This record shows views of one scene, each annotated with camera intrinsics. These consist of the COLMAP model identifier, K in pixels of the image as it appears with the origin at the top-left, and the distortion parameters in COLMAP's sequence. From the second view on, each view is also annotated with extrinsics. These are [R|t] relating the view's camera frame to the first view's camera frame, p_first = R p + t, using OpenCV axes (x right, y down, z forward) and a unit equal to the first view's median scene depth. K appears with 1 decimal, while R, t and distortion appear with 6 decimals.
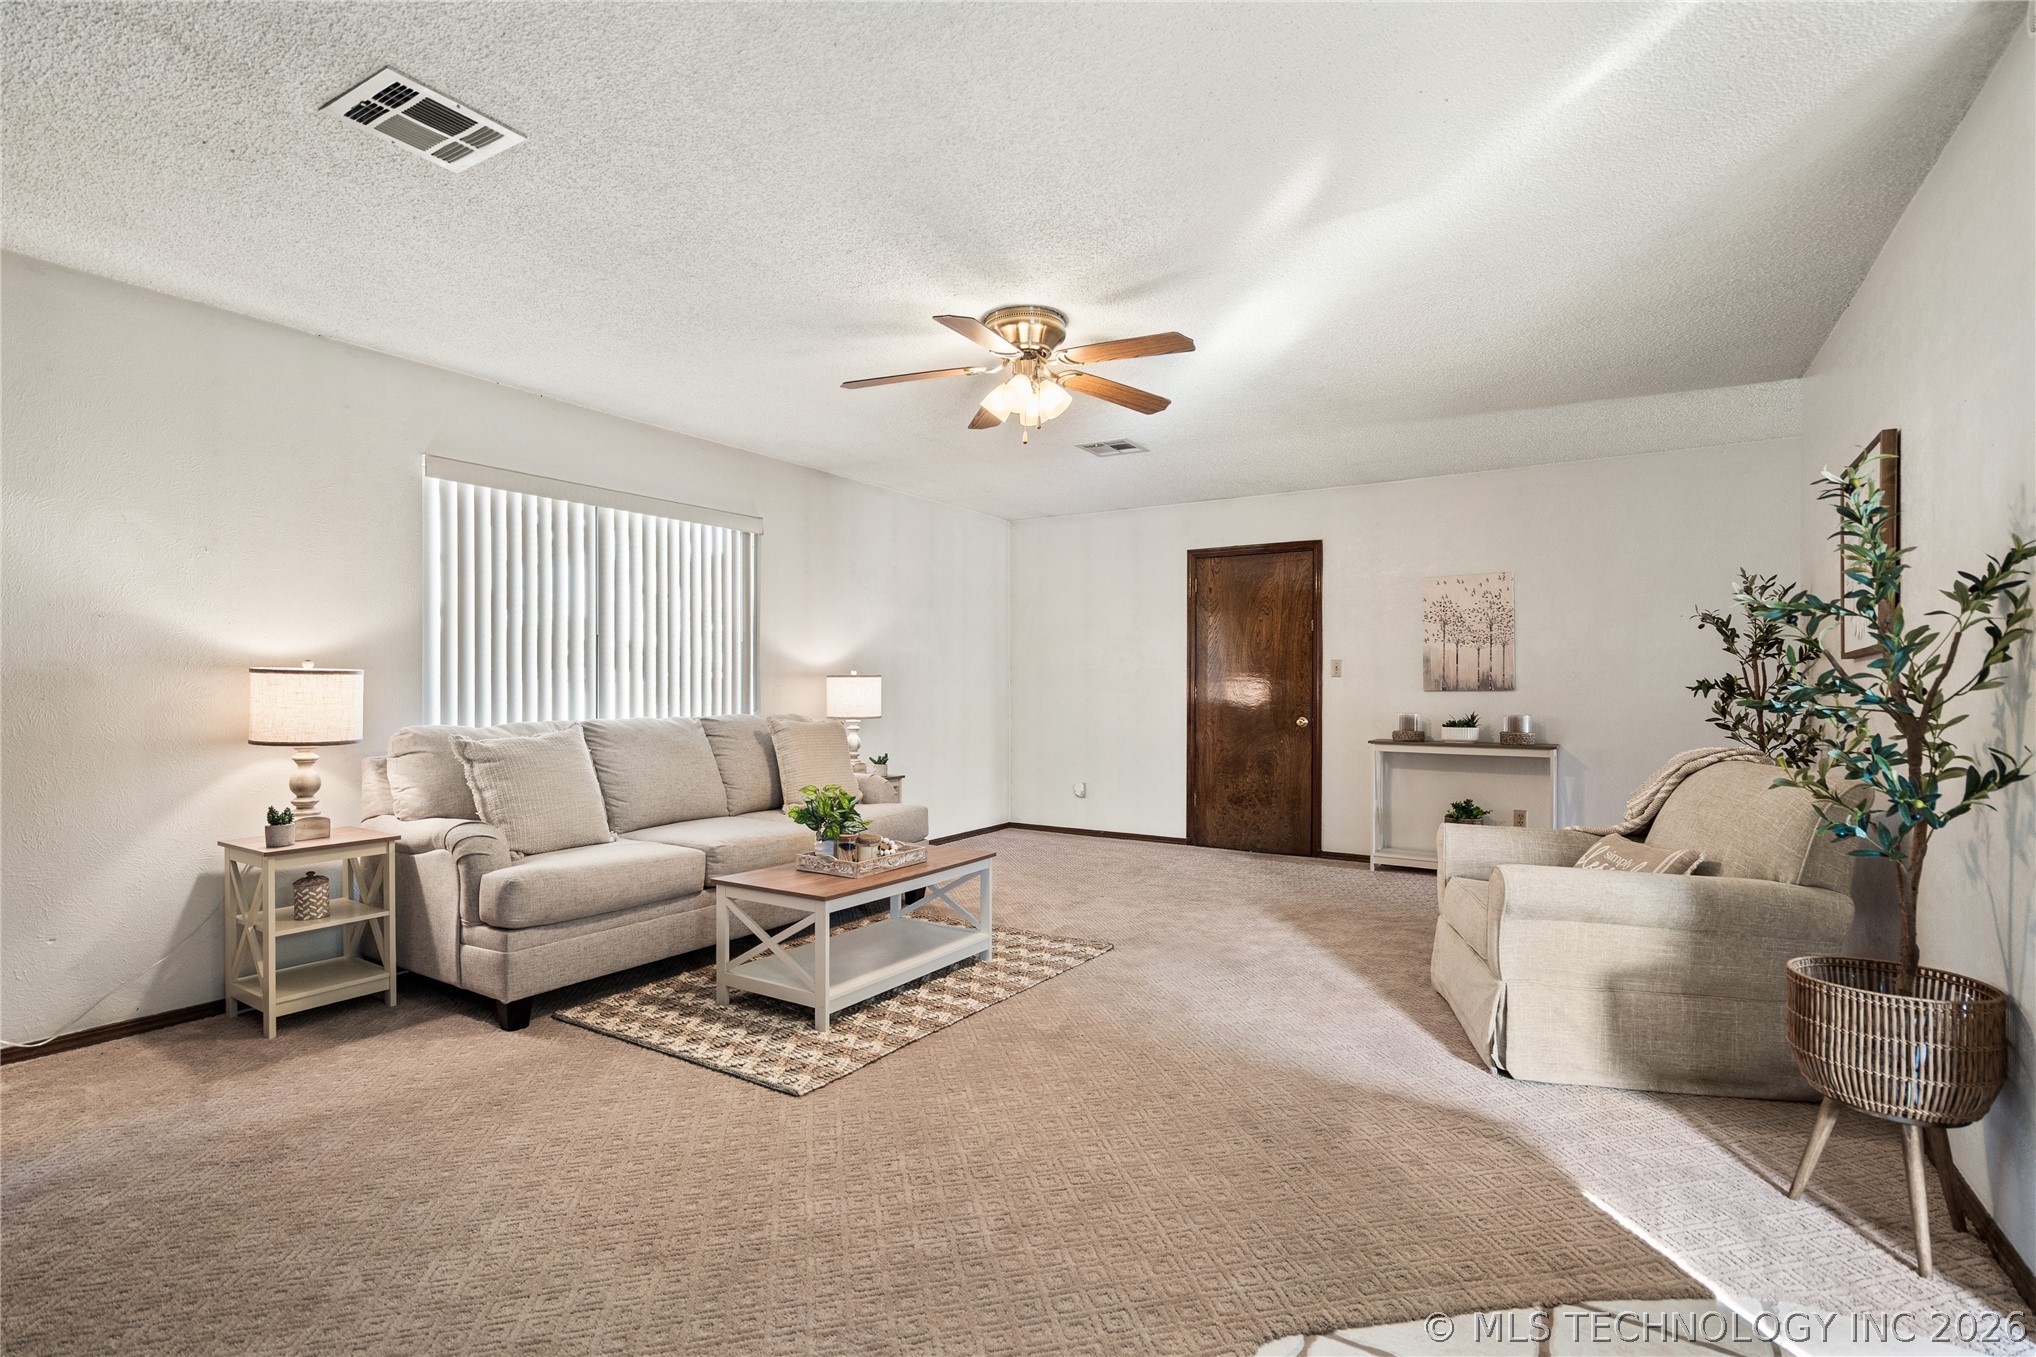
lens RADIAL K [[951.1, 0, 1021.1], [0, 951.1, 684.8], [0, 0, 1]] dist [0.000741, 0.000029]
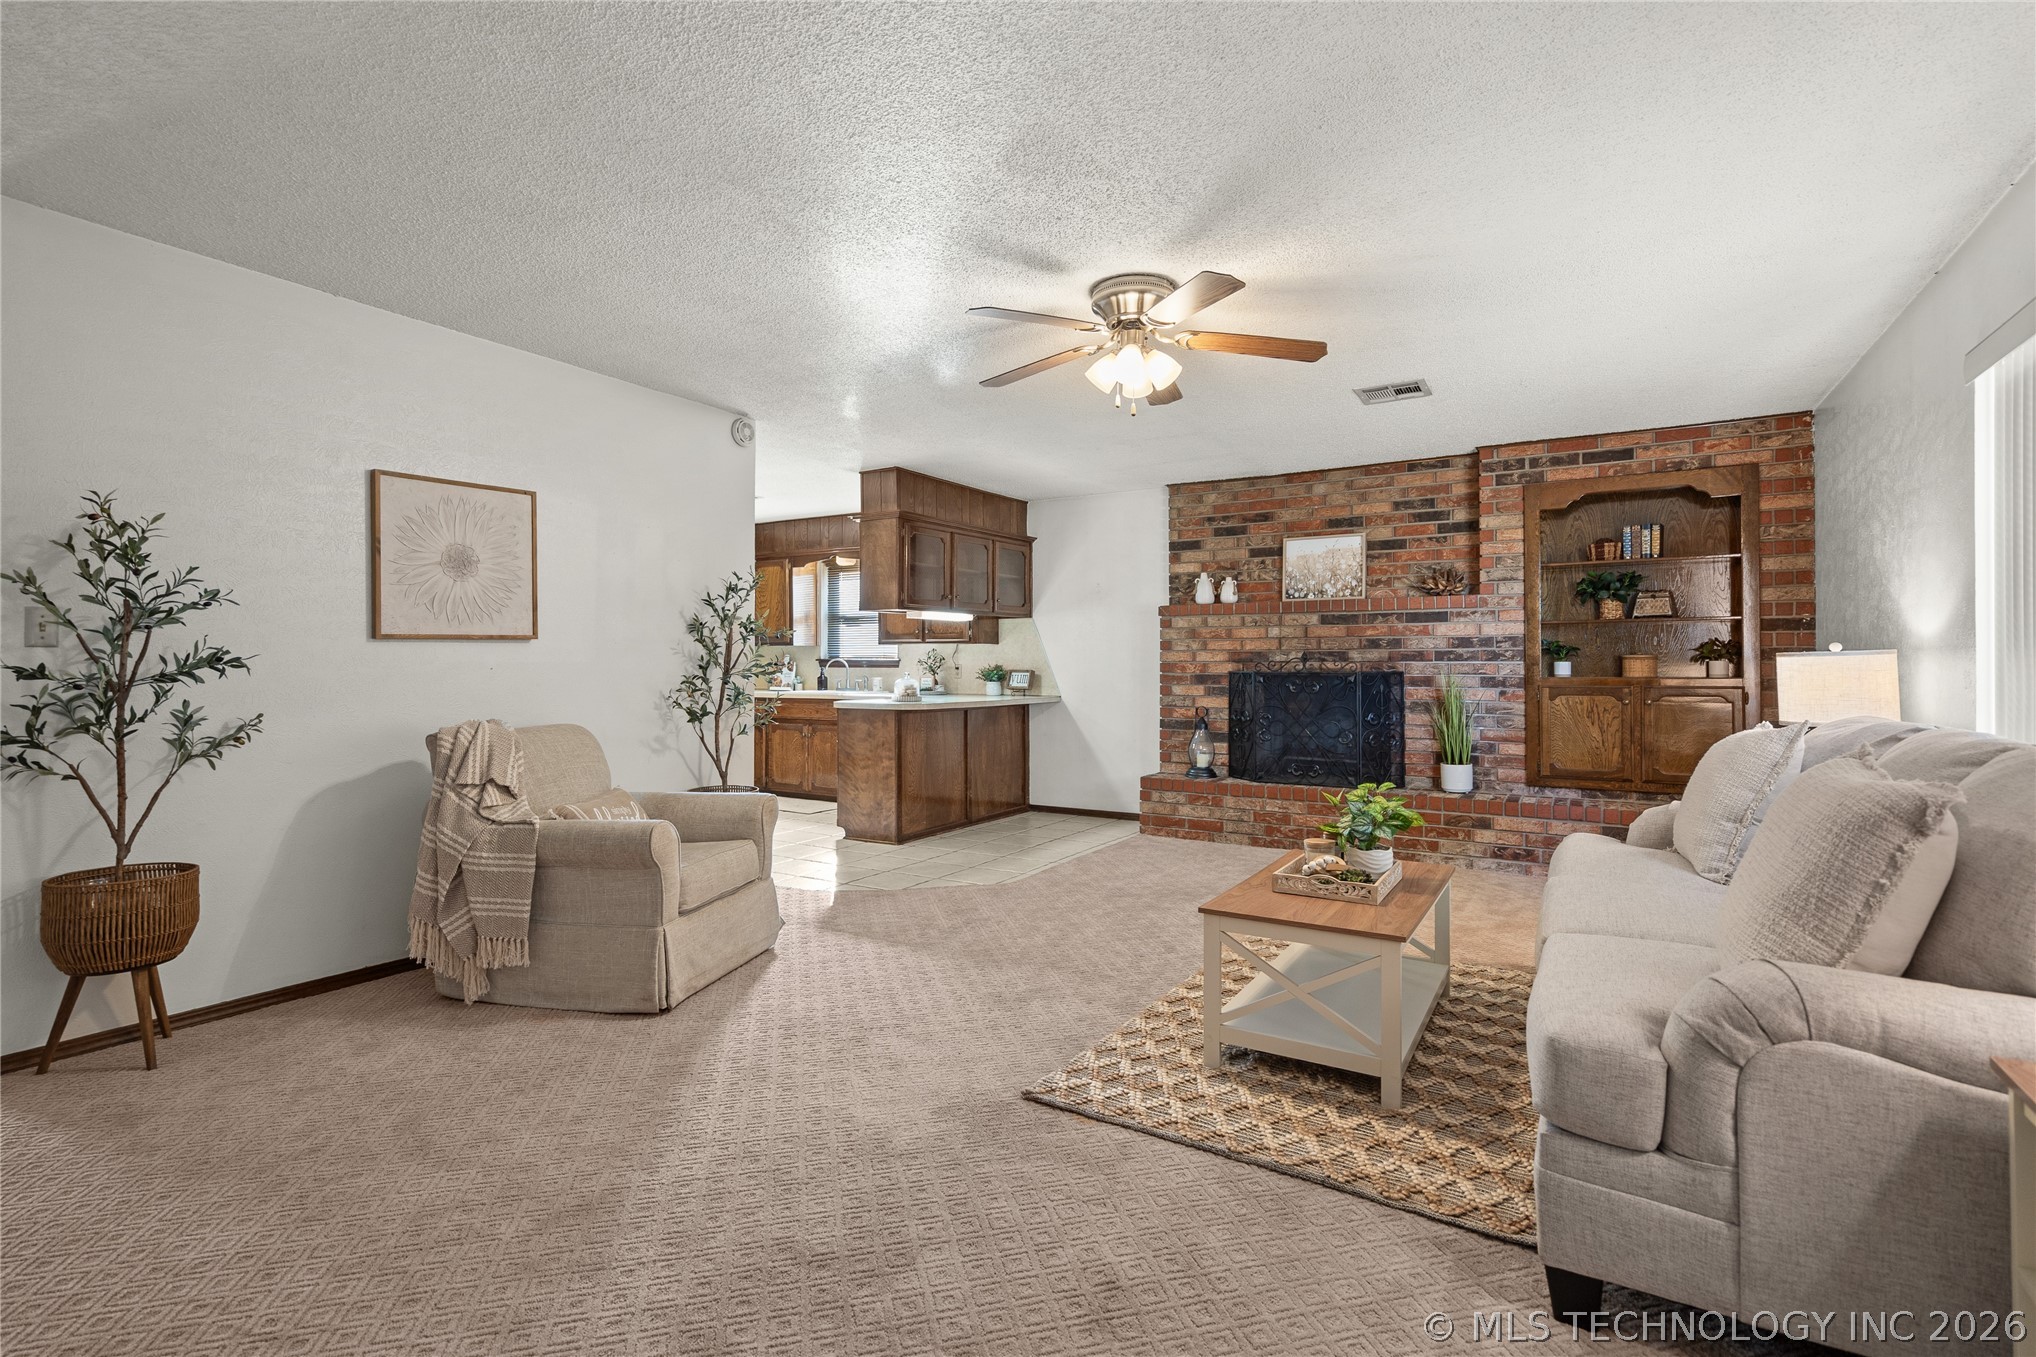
lens RADIAL K [[949.9, 0, 1014.4], [0, 949.9, 657.1], [0, 0, 1]] dist [0.000352, 0.000466]
pose [[-0.999810, -0.003026, -0.019255, 0.088663], [-0.002848, 0.999953, -0.009272, 0.000864], [0.019282, -0.009216, -0.999772, 1.213302]]
